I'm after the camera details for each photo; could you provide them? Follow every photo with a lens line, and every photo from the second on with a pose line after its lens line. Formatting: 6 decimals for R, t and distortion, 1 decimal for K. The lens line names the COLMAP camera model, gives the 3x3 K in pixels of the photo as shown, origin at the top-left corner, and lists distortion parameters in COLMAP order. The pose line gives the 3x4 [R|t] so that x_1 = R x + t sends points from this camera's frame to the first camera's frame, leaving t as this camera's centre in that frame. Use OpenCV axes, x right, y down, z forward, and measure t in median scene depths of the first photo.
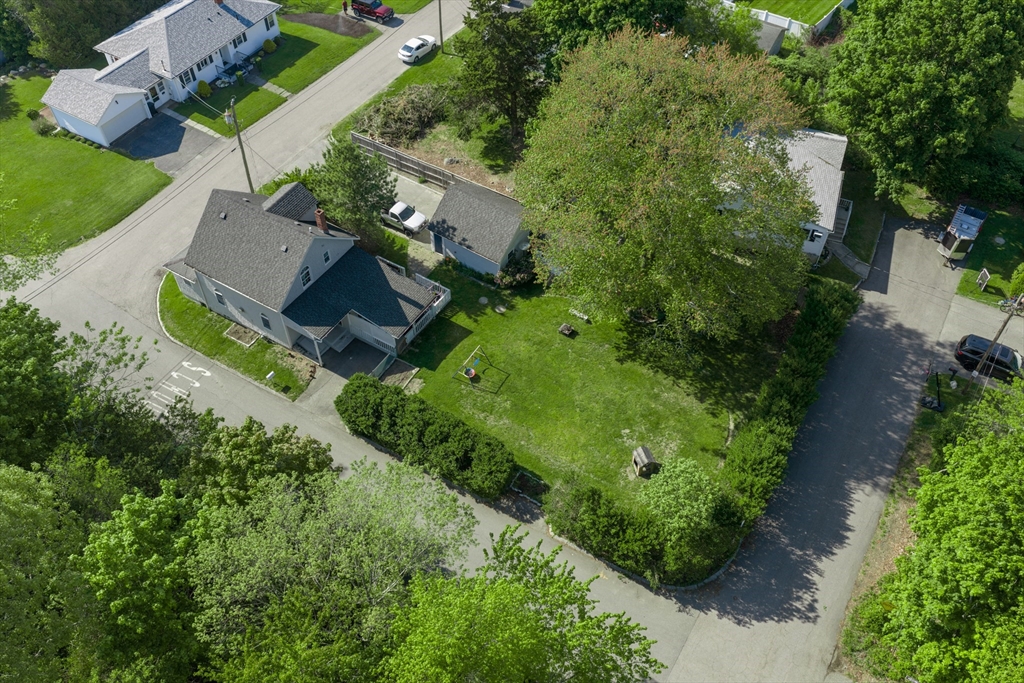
lens RADIAL K [[855.9, 0, 511.1], [0, 855.9, 342.0], [0, 0, 1]] dist [0.008360, -0.016612]
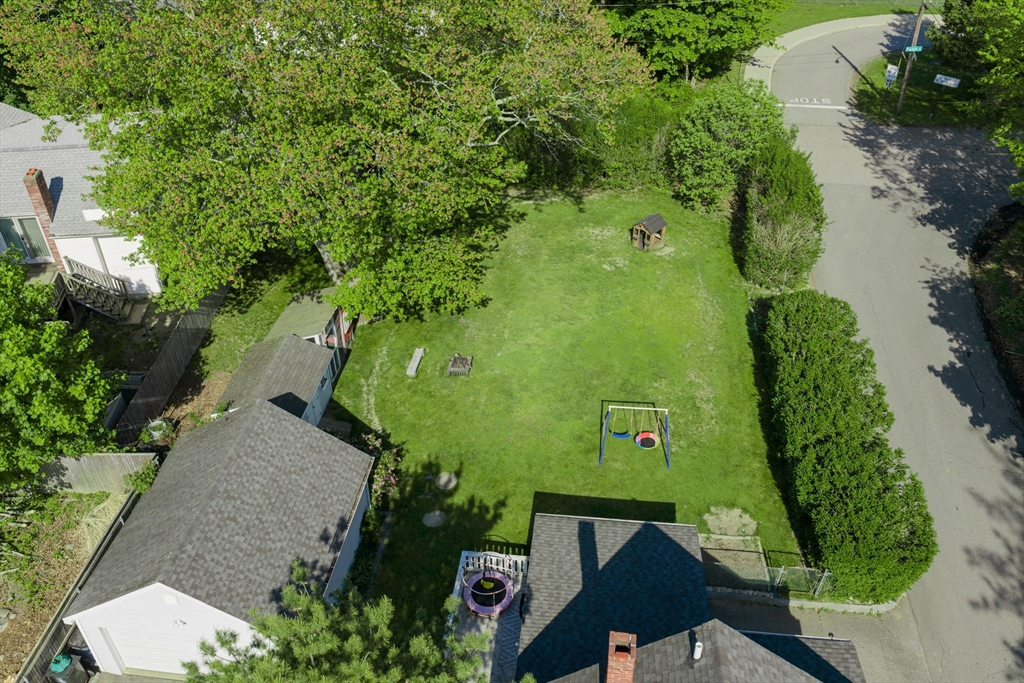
lens RADIAL K [[855.9, 0, 512.1], [0, 855.9, 341.0], [0, 0, 1]] dist [0.008360, -0.016612]
pose [[-0.433490, -0.560626, 0.705538, -0.311595], [0.687231, 0.300780, 0.661245, -0.342278], [-0.582923, 0.771511, 0.254895, 0.803371]]
